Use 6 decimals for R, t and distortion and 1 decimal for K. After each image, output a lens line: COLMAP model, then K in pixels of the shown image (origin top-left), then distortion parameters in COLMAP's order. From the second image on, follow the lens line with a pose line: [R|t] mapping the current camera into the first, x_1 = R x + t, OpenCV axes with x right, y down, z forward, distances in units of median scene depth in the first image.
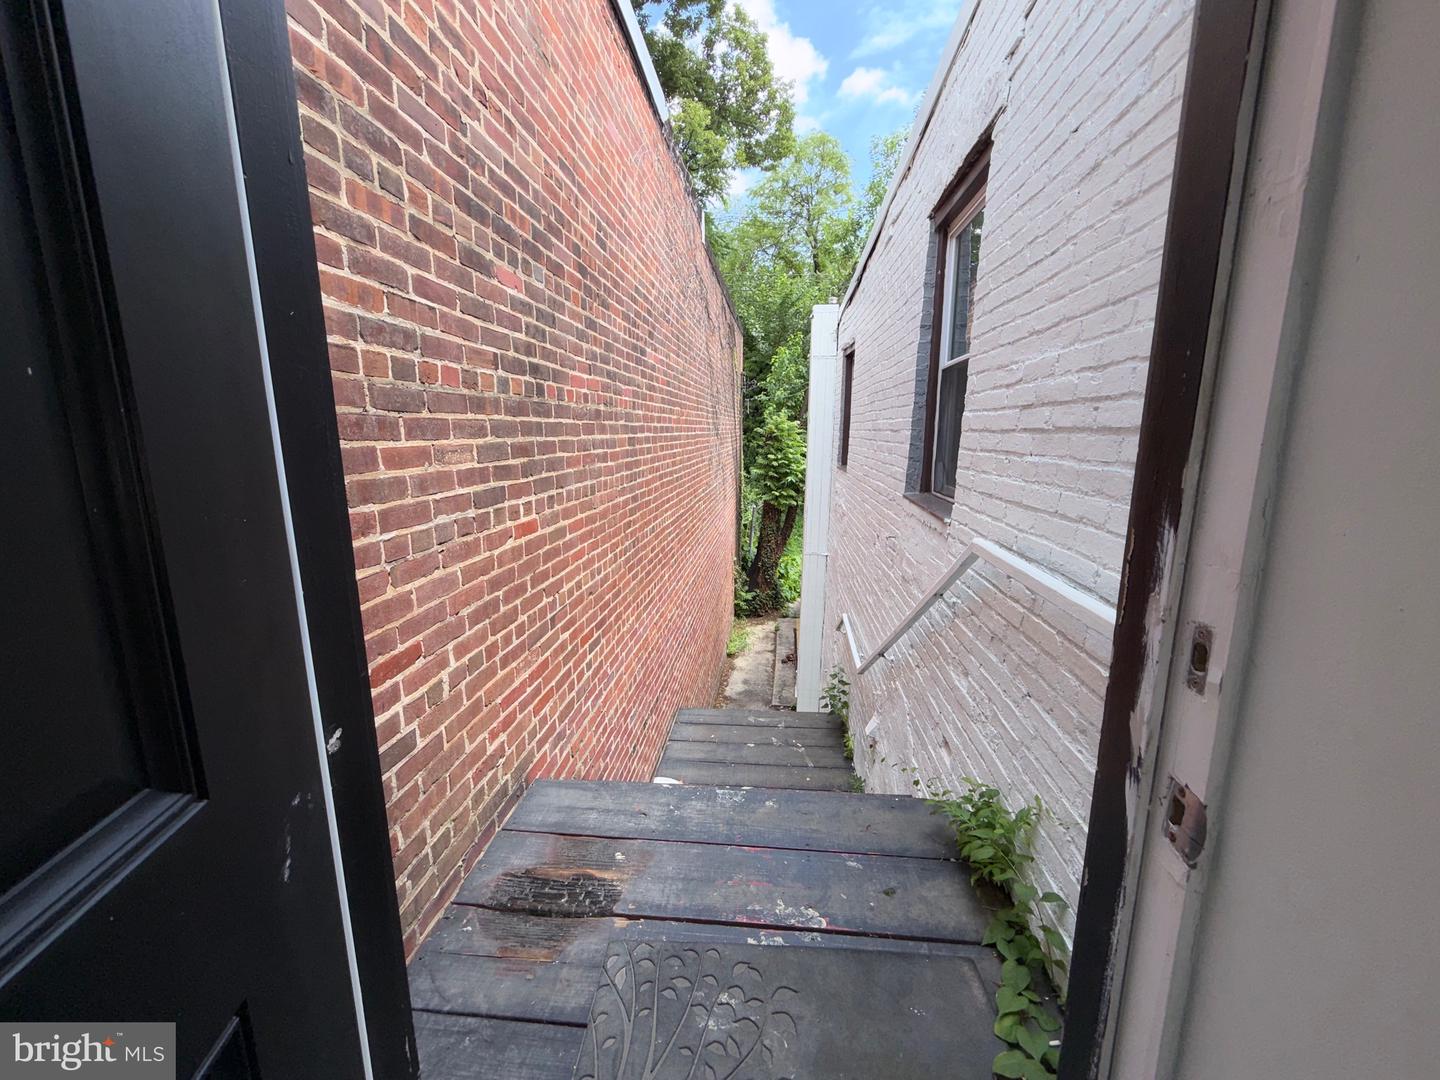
lens RADIAL K [[574.9, 0, 724.1], [0, 574.9, 539.3], [0, 0, 1]] dist [-0.000553, 0.000053]
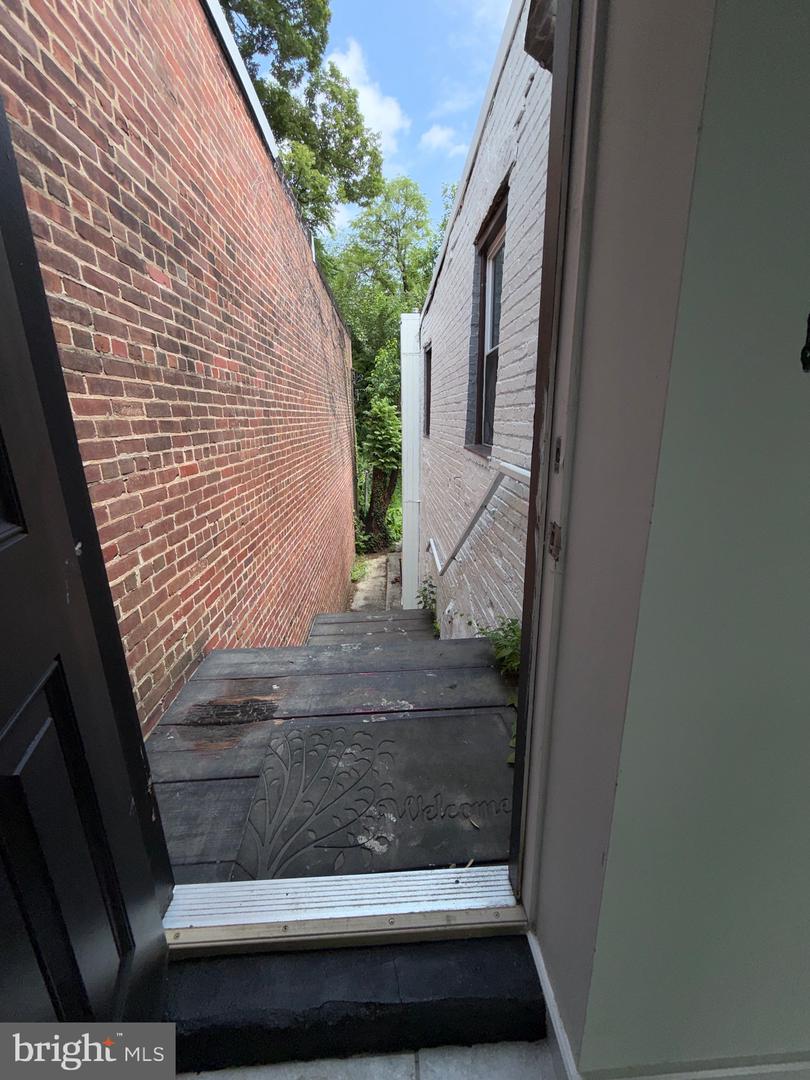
lens RADIAL K [[431.2, 0, 411.0], [0, 431.2, 537.9], [0, 0, 1]] dist [-0.000553, 0.000053]
pose [[0.988386, -0.054450, 0.141871, 0.019914], [0.042528, 0.995409, 0.085751, 0.070923], [-0.145889, -0.078722, 0.986164, -0.088091]]
